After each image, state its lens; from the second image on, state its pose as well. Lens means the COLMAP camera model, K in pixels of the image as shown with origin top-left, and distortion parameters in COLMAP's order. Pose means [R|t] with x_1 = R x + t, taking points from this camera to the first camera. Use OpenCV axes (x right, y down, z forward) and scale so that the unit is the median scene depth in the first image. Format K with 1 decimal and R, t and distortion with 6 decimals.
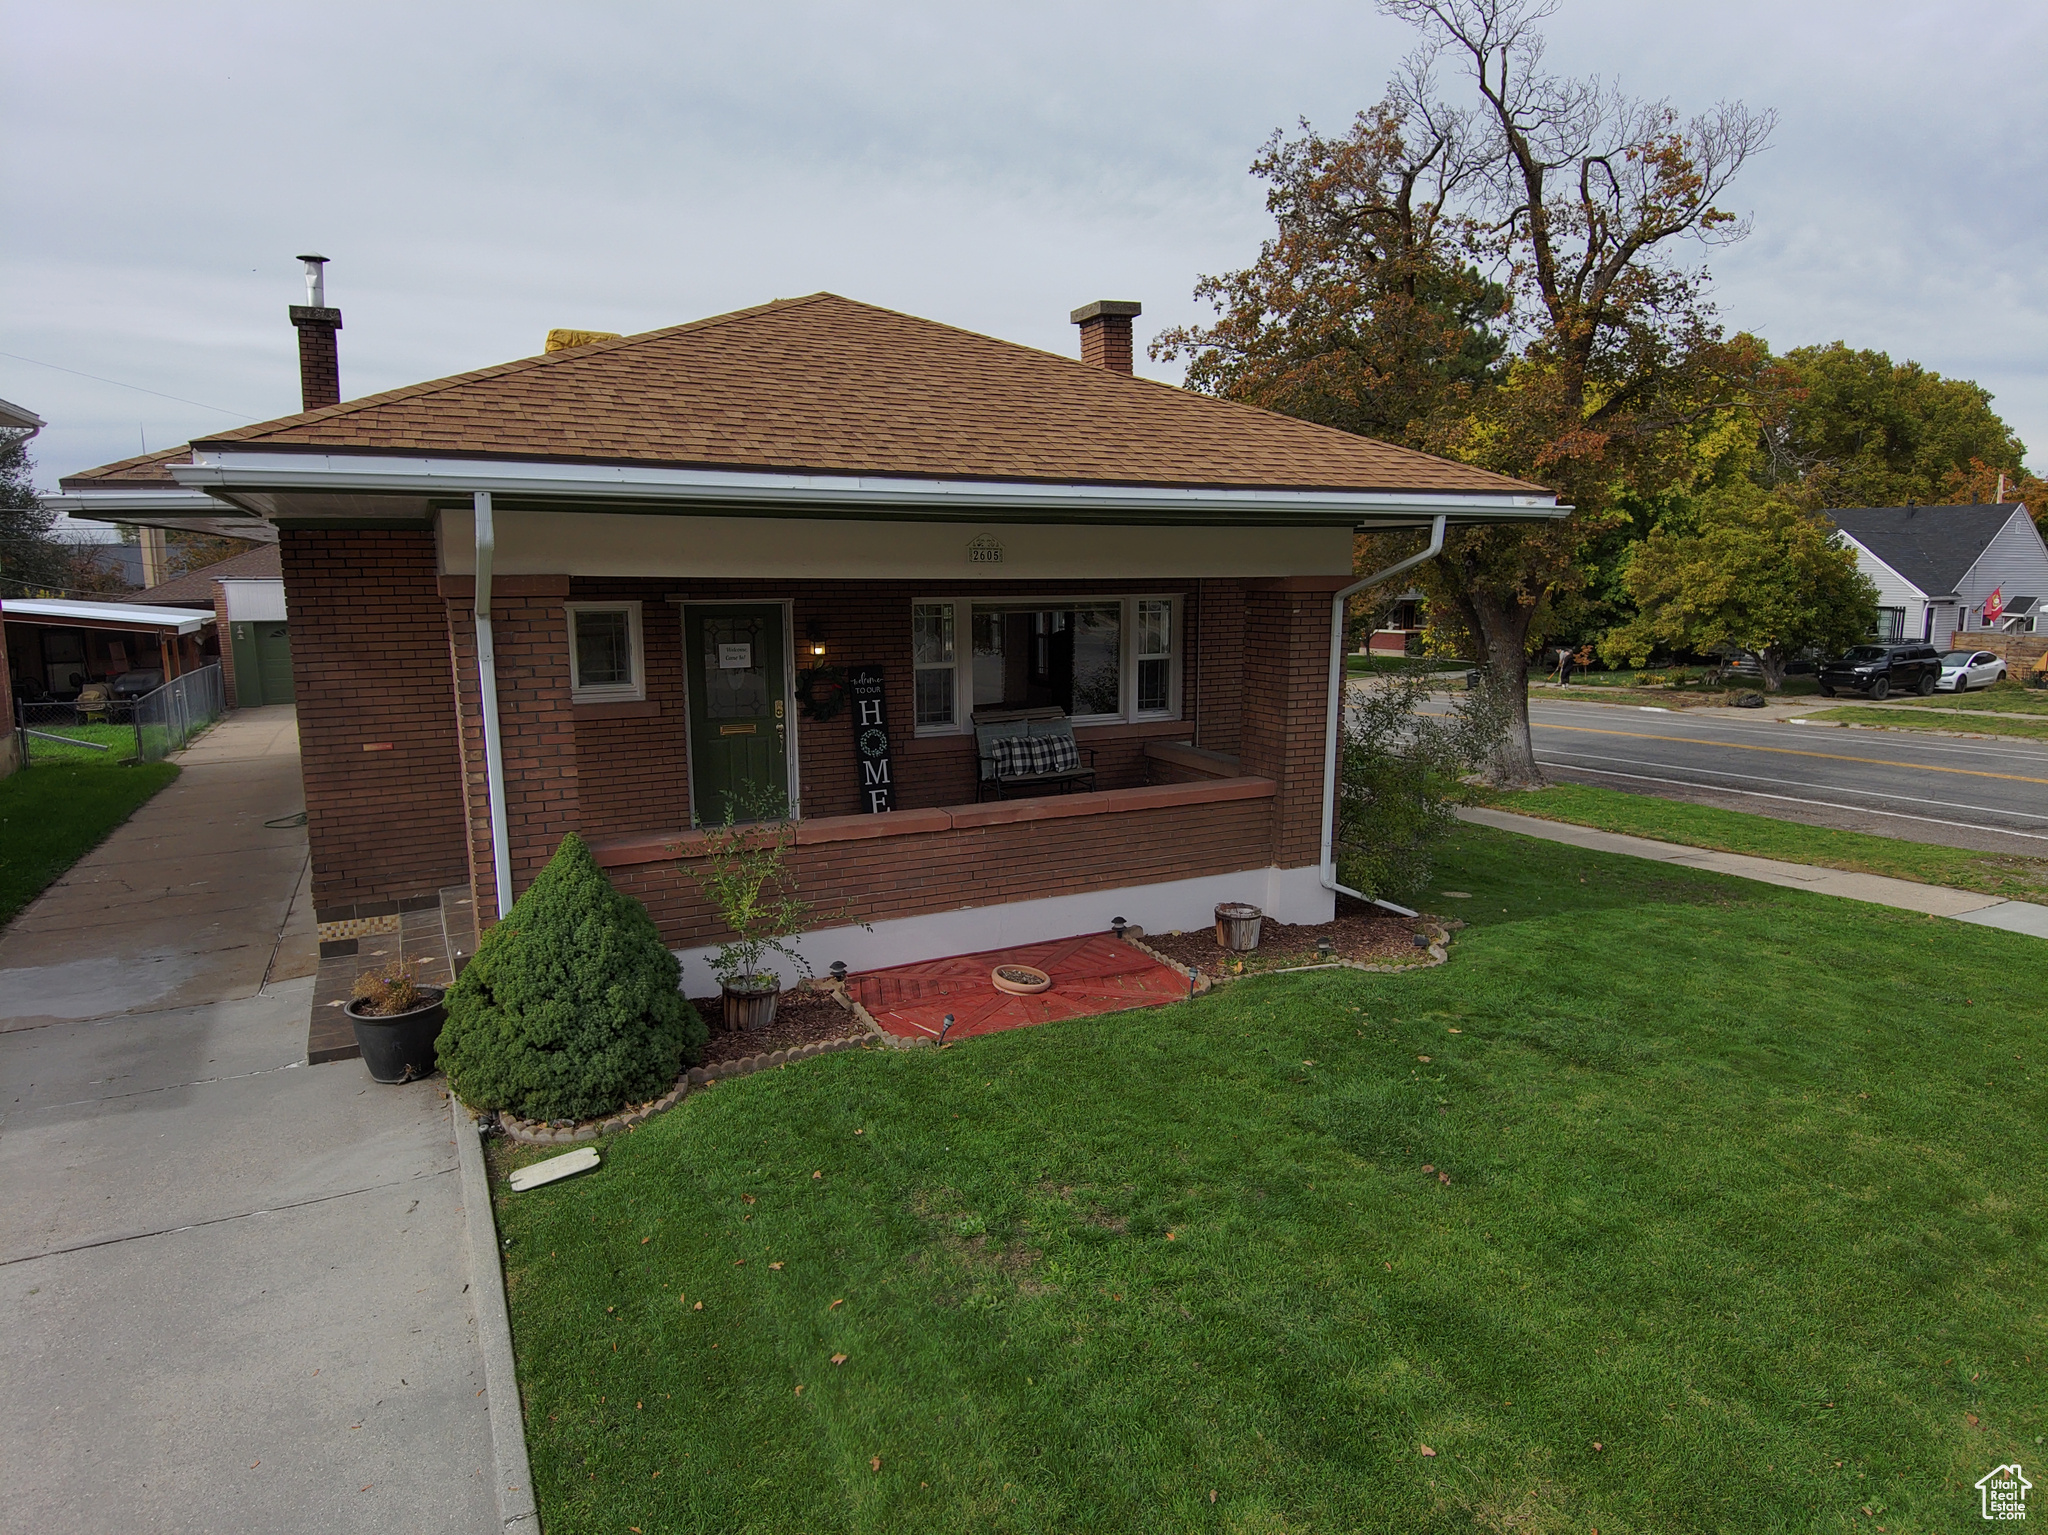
lens RADIAL K [[1209.2, 0, 1030.3], [0, 1209.2, 767.9], [0, 0, 1]] dist [0.079075, -0.108915]
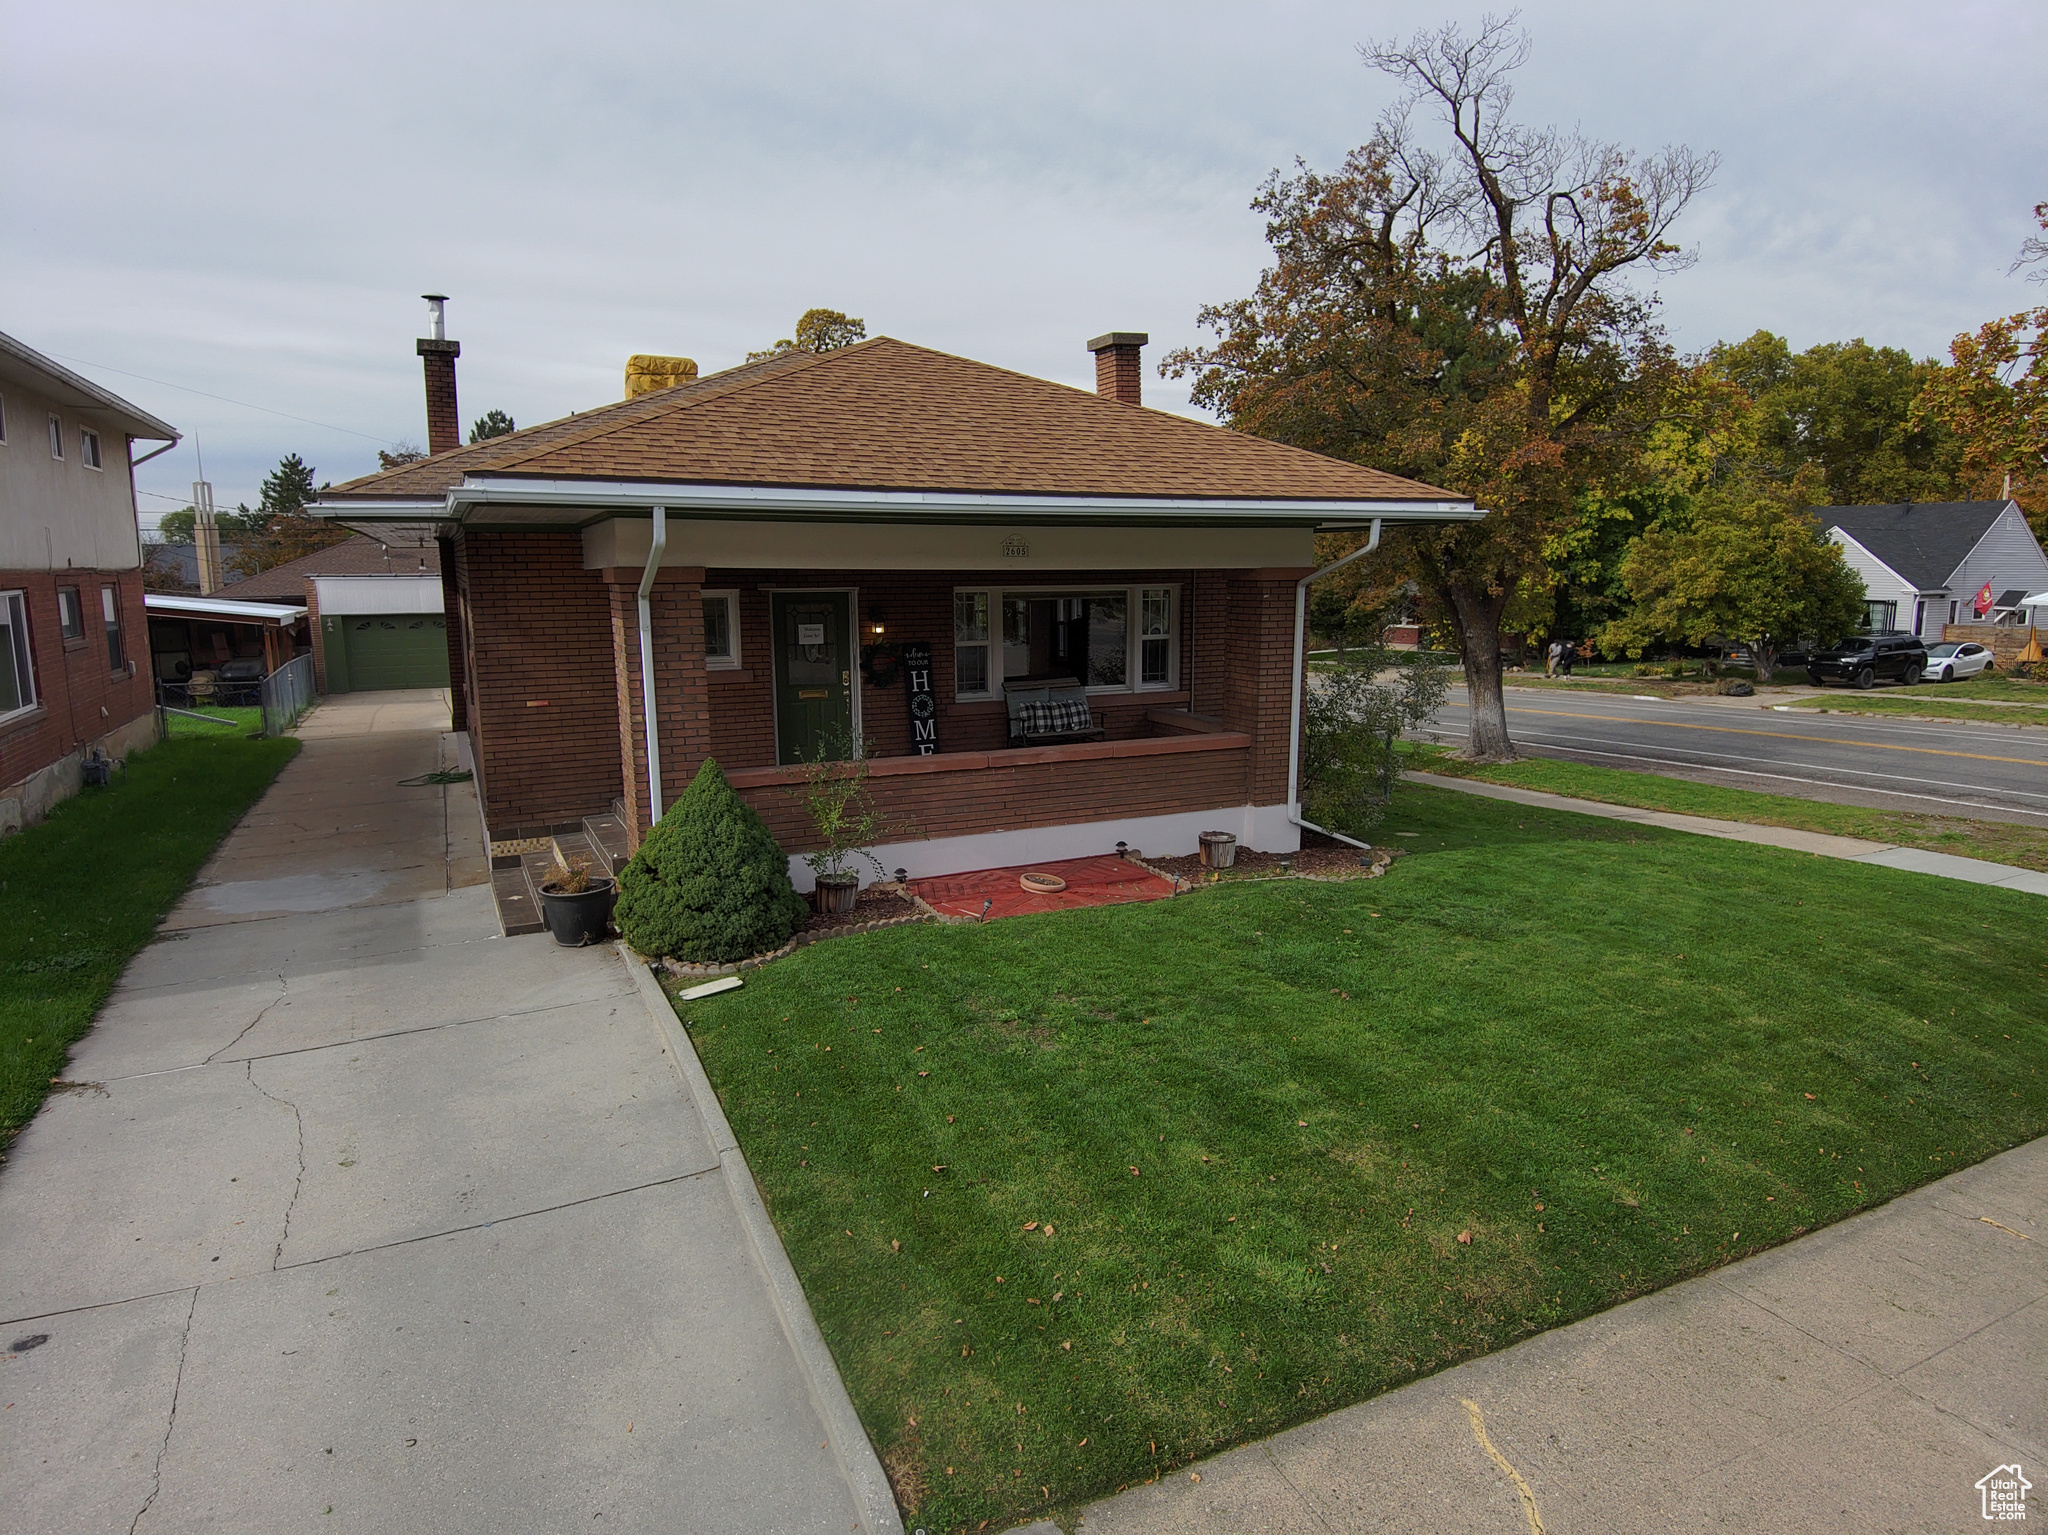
lens RADIAL K [[1209.2, 0, 1030.3], [0, 1209.2, 767.9], [0, 0, 1]] dist [0.079075, -0.108915]
pose [[0.999805, 0.000872, -0.019747, 0.003185], [-0.000849, 0.999999, 0.001207, 0.039470], [0.019748, -0.001190, 0.999804, -0.212952]]
